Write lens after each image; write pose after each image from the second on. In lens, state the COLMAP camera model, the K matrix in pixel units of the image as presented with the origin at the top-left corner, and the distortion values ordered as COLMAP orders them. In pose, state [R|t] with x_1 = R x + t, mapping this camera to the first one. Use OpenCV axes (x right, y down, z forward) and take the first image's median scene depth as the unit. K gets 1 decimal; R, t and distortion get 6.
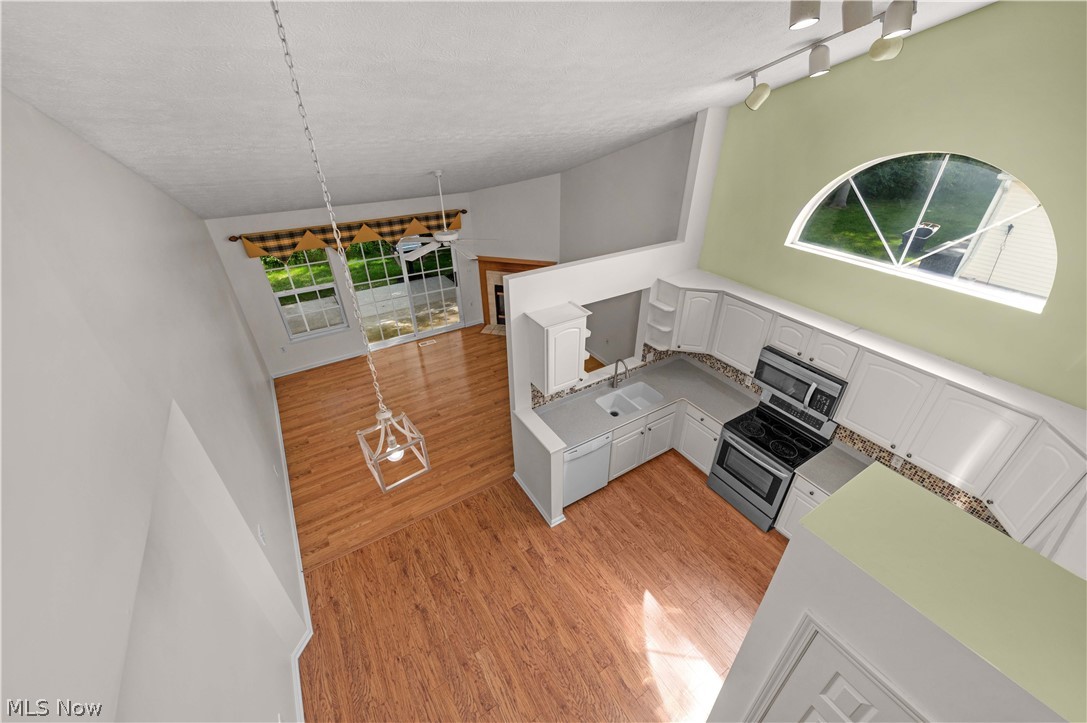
lens RADIAL K [[420.4, 0, 562.8], [0, 420.4, 363.3], [0, 0, 1]] dist [0.010086, -0.000033]
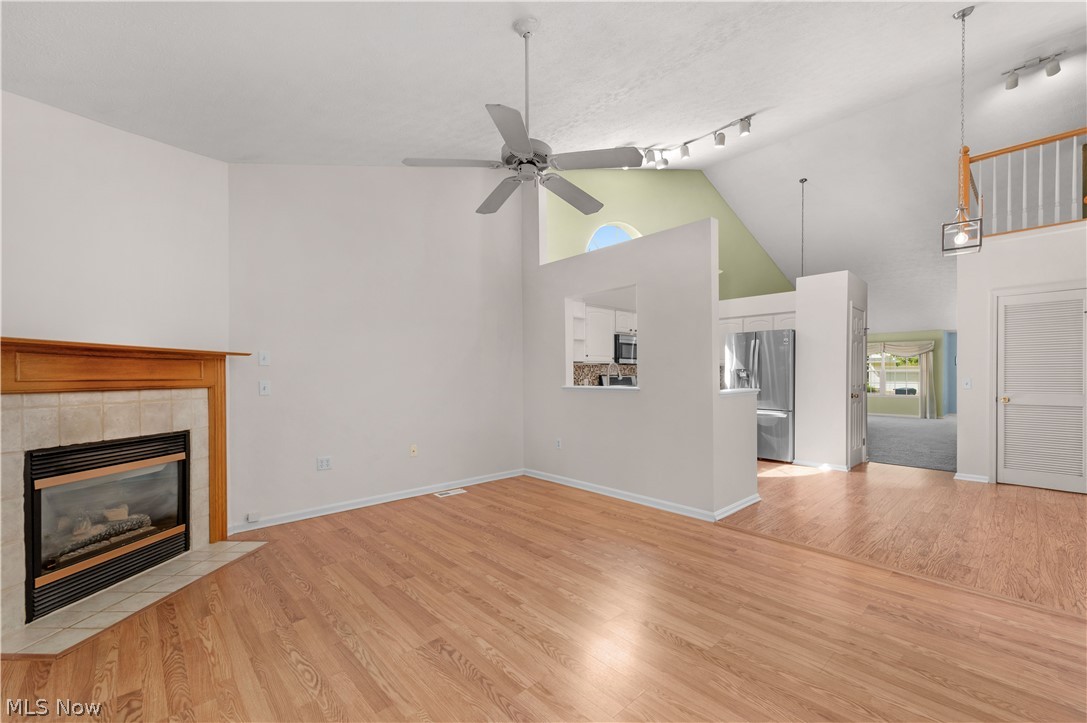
lens RADIAL K [[446.5, 0, 557.8], [0, 446.5, 374.9], [0, 0, 1]] dist [0.010857, -0.000422]
pose [[-0.171906, -0.012406, 0.985035, -0.936533], [0.513961, 0.851915, 0.100424, -0.165130], [-0.840412, 0.523533, -0.140073, 1.421490]]
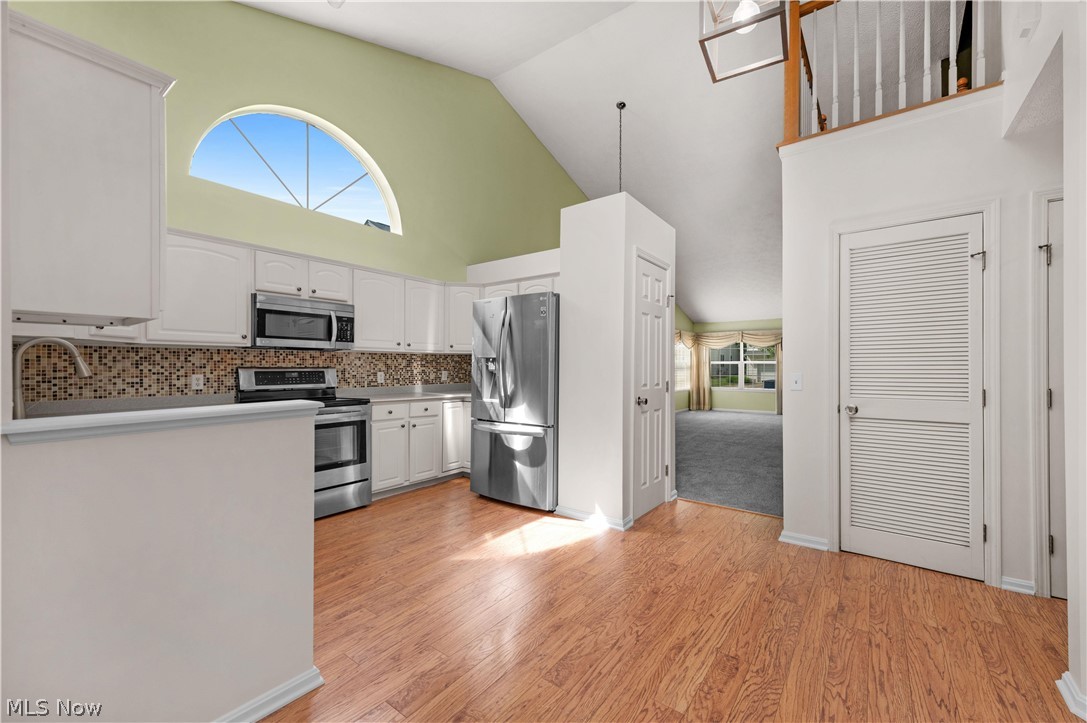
lens RADIAL K [[434.5, 0, 552.3], [0, 434.5, 363.5], [0, 0, 1]] dist [0.009117, -0.000656]
pose [[-0.335882, -0.006451, 0.941882, -0.465970], [0.488196, 0.853982, 0.179943, 0.193597], [-0.805511, 0.520263, -0.283688, 0.845582]]
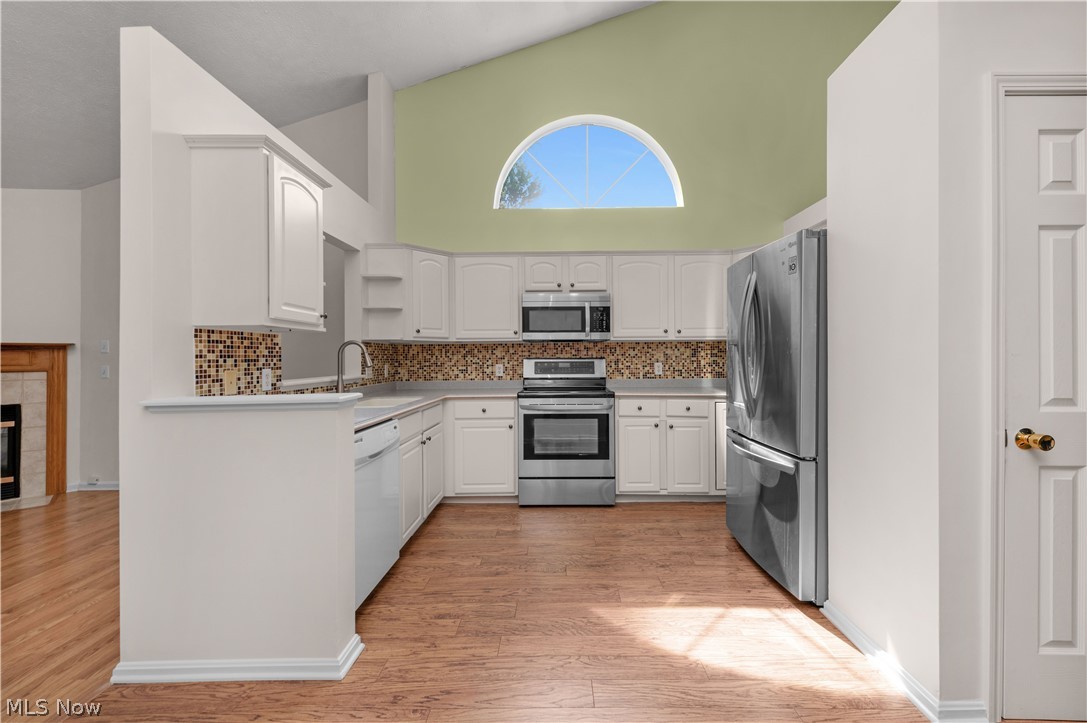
lens RADIAL K [[428.9, 0, 555.2], [0, 428.9, 356.8], [0, 0, 1]] dist [0.011567, -0.000367]
pose [[0.556861, -0.017601, 0.830419, -0.238056], [0.446301, 0.849530, -0.281274, 0.358072], [-0.700515, 0.527247, 0.480926, 0.578581]]
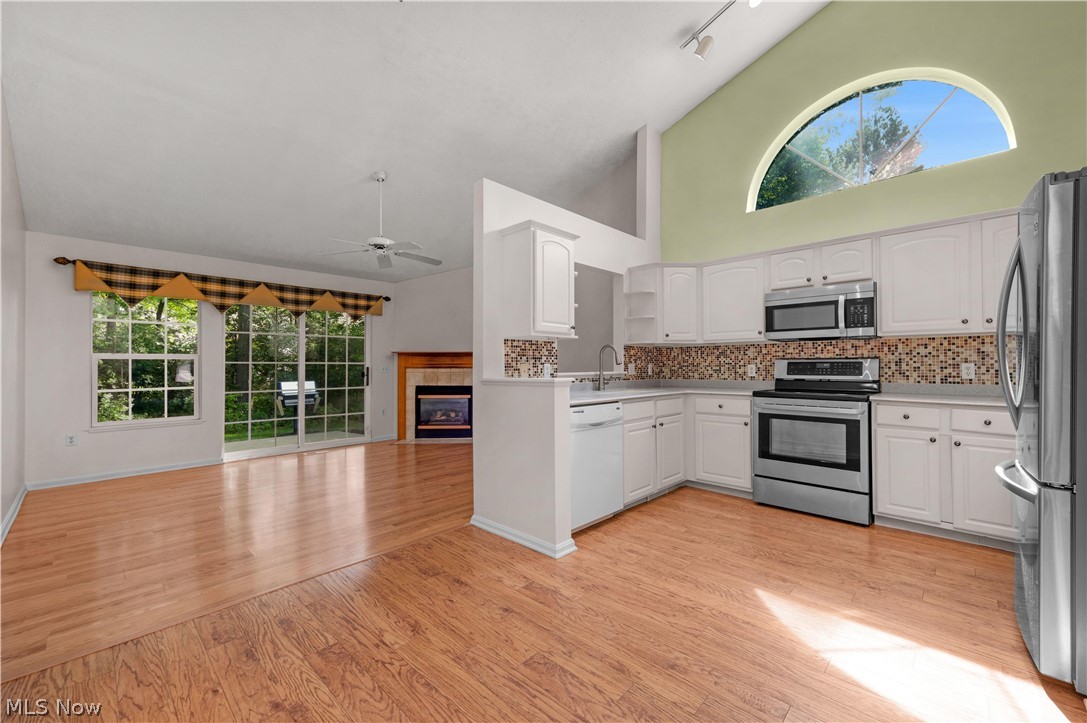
lens RADIAL K [[429.5, 0, 562.0], [0, 429.5, 361.5], [0, 0, 1]] dist [0.008320, -0.000441]
pose [[0.970524, -0.016241, 0.240457, -0.161474], [0.140793, 0.847977, -0.510992, 0.483153], [-0.195603, 0.529784, 0.825268, 0.405015]]
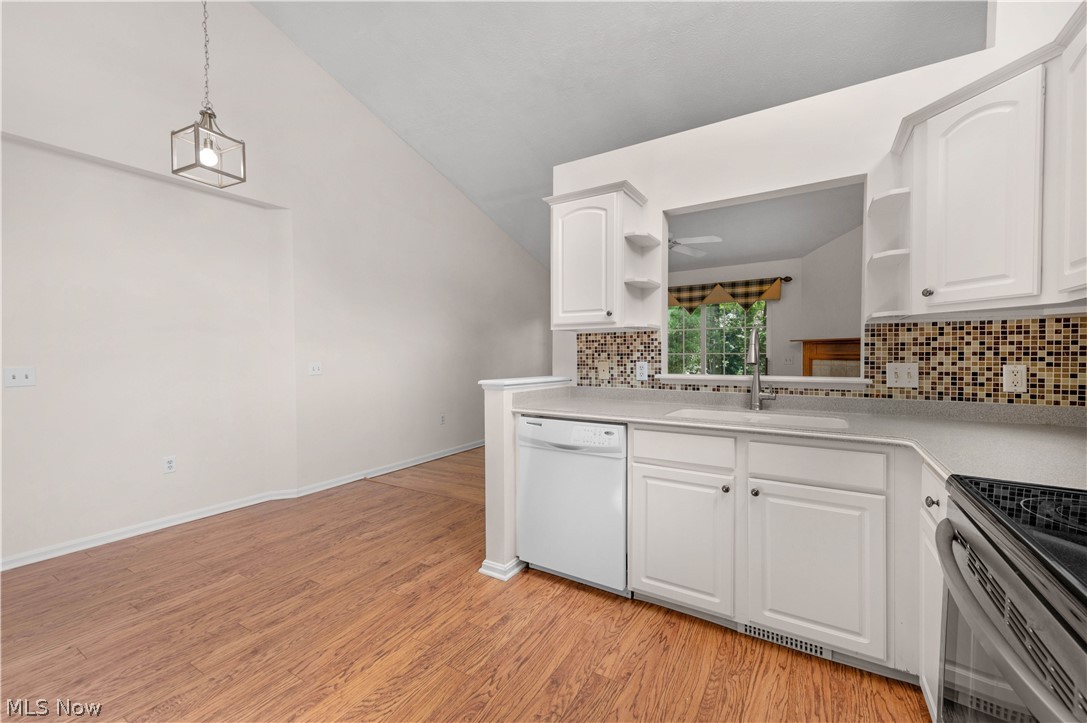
lens RADIAL K [[434.9, 0, 560.2], [0, 434.9, 358.8], [0, 0, 1]] dist [0.008893, -0.000722]
pose [[0.438338, -0.005740, -0.898792, 0.532321], [-0.458715, 0.858516, -0.229197, 0.251115], [0.772943, 0.512755, 0.373687, 0.773422]]
